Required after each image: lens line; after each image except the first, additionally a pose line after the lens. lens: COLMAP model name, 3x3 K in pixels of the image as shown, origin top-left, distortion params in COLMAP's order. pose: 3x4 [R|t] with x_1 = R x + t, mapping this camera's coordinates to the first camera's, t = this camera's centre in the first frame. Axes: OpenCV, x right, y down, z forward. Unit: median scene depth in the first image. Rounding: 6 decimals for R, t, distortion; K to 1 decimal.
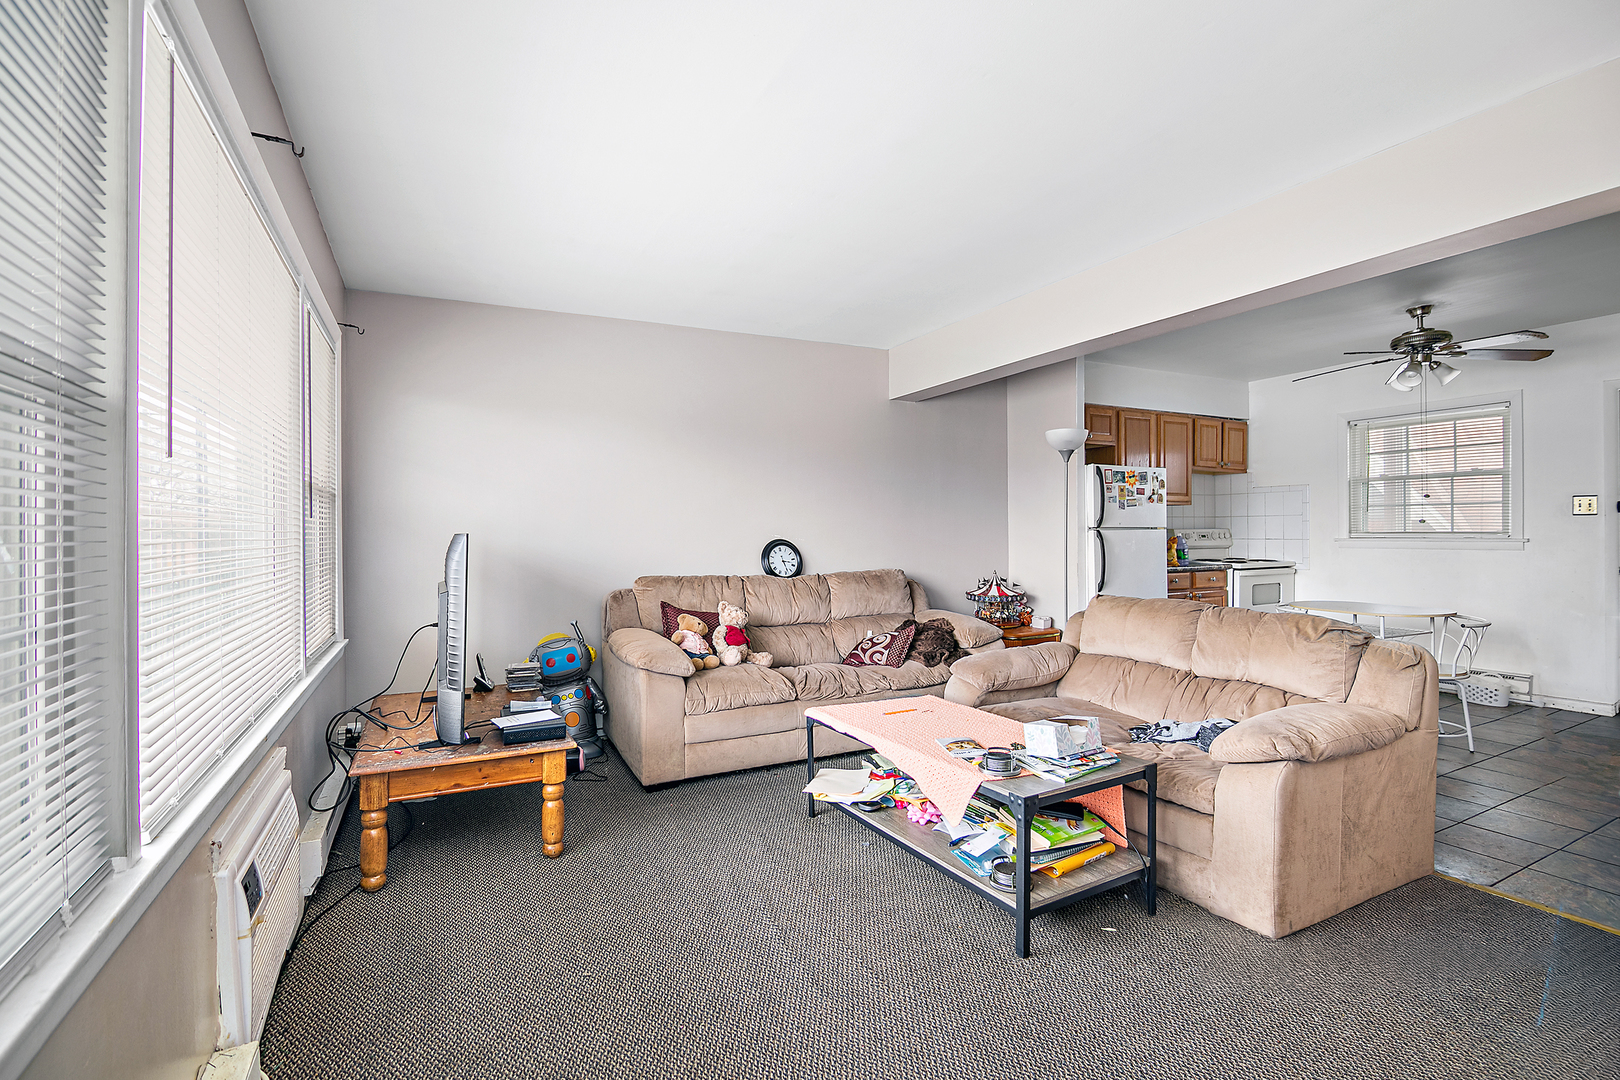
lens RADIAL K [[737.5, 0, 810.0], [0, 737.5, 540.0], [0, 0, 1]] dist [-0.002980, -0.000709]
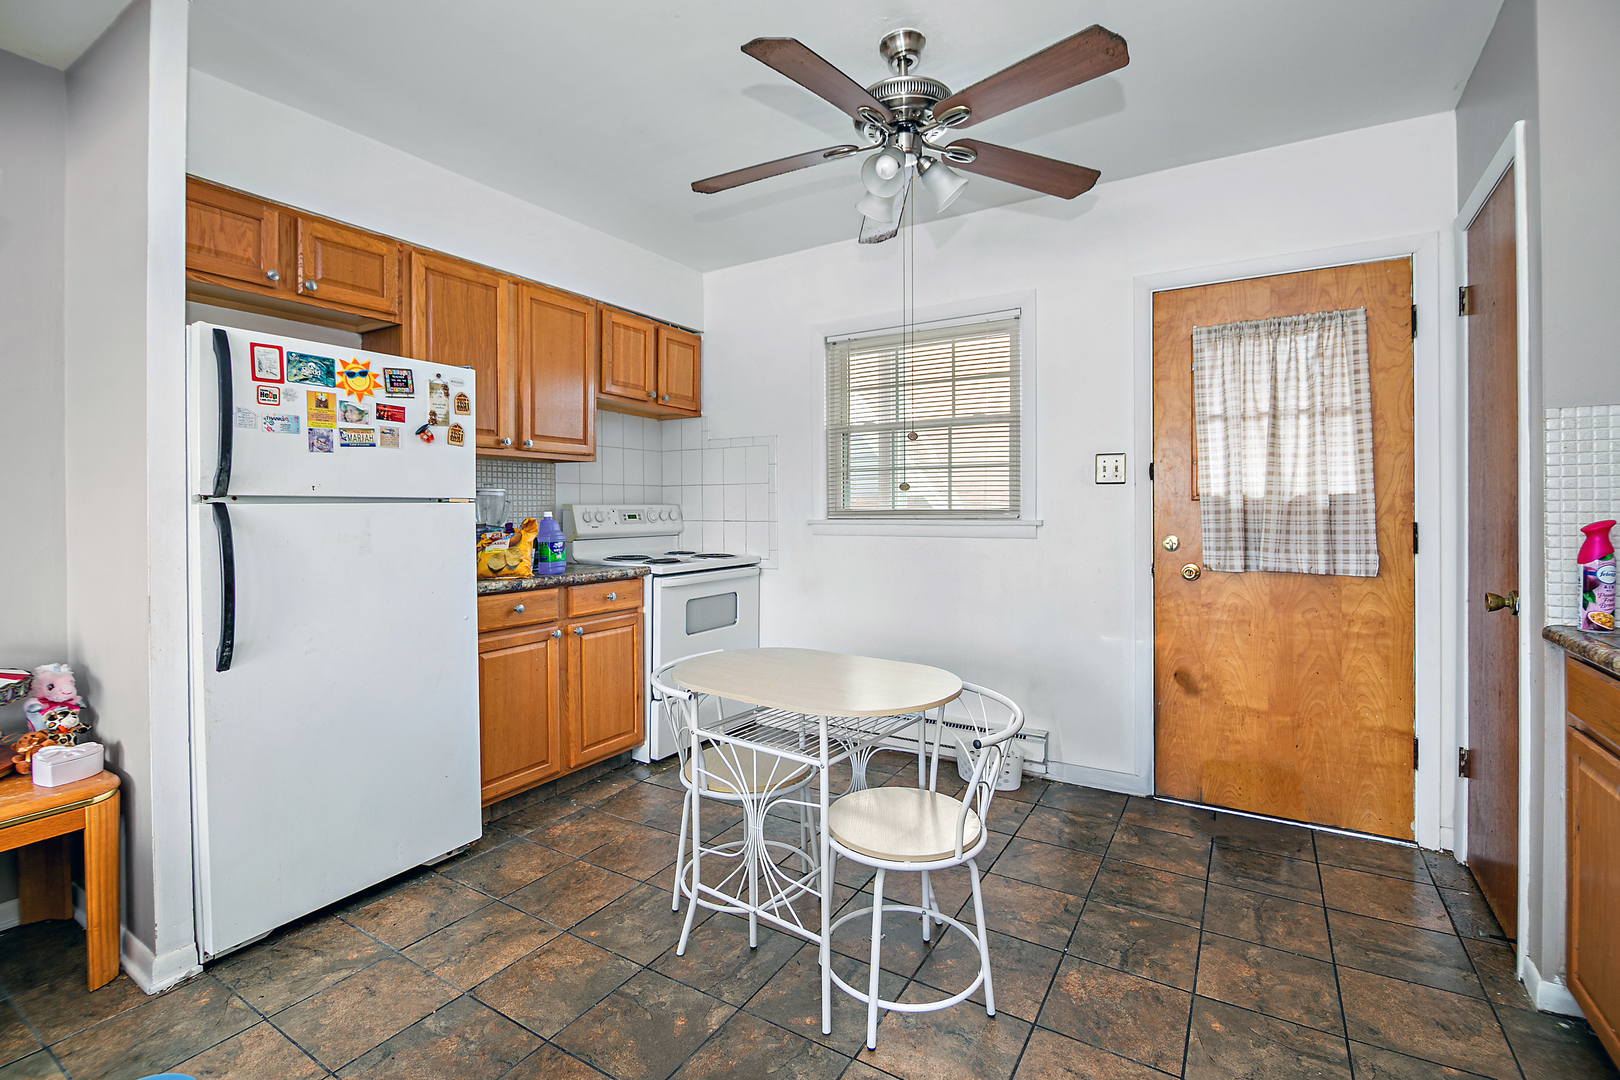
lens RADIAL K [[723.2, 0, 814.0], [0, 723.2, 532.7], [0, 0, 1]] dist [-0.002276, -0.000461]
pose [[0.859227, -0.014069, 0.511402, 0.403168], [0.004135, 0.999780, 0.020557, -0.004071], [-0.511579, -0.015548, 0.859096, 0.468372]]
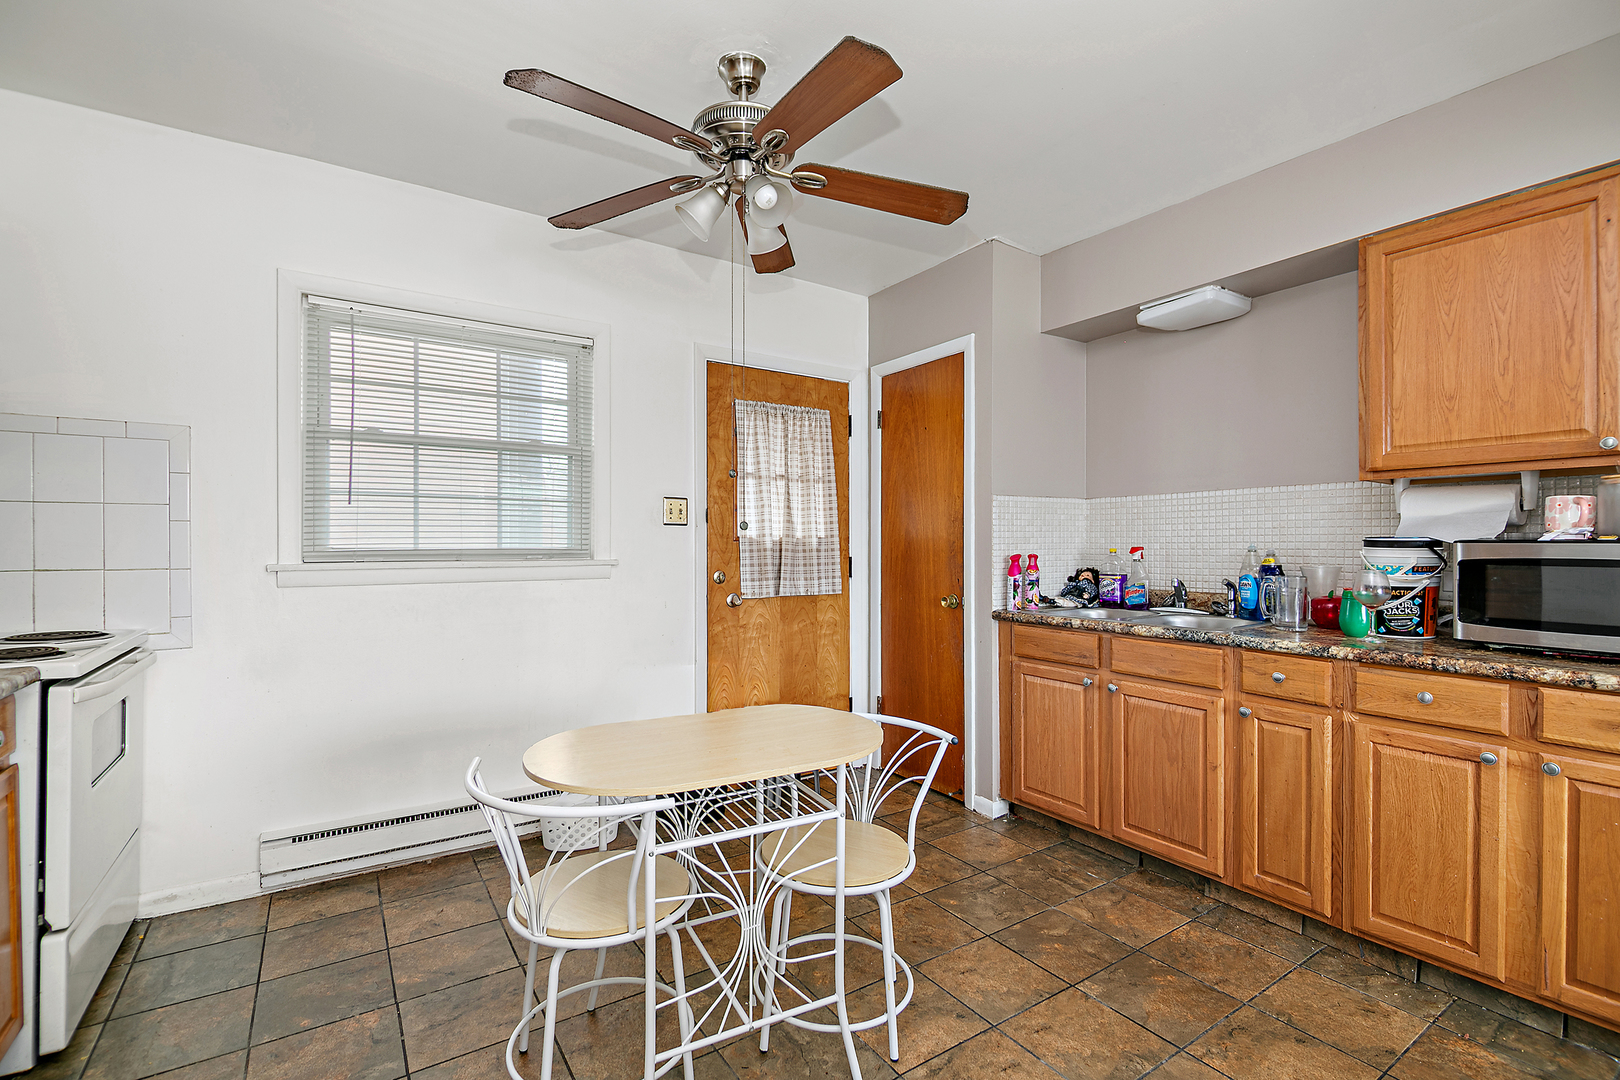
lens RADIAL K [[733.5, 0, 816.5], [0, 733.5, 570.5], [0, 0, 1]] dist [-0.000594, -0.000371]
pose [[-0.115148, -0.030683, 0.992874, 0.269932], [0.010936, 0.999423, 0.032154, -0.009249], [-0.993288, 0.014561, -0.114746, 0.757393]]
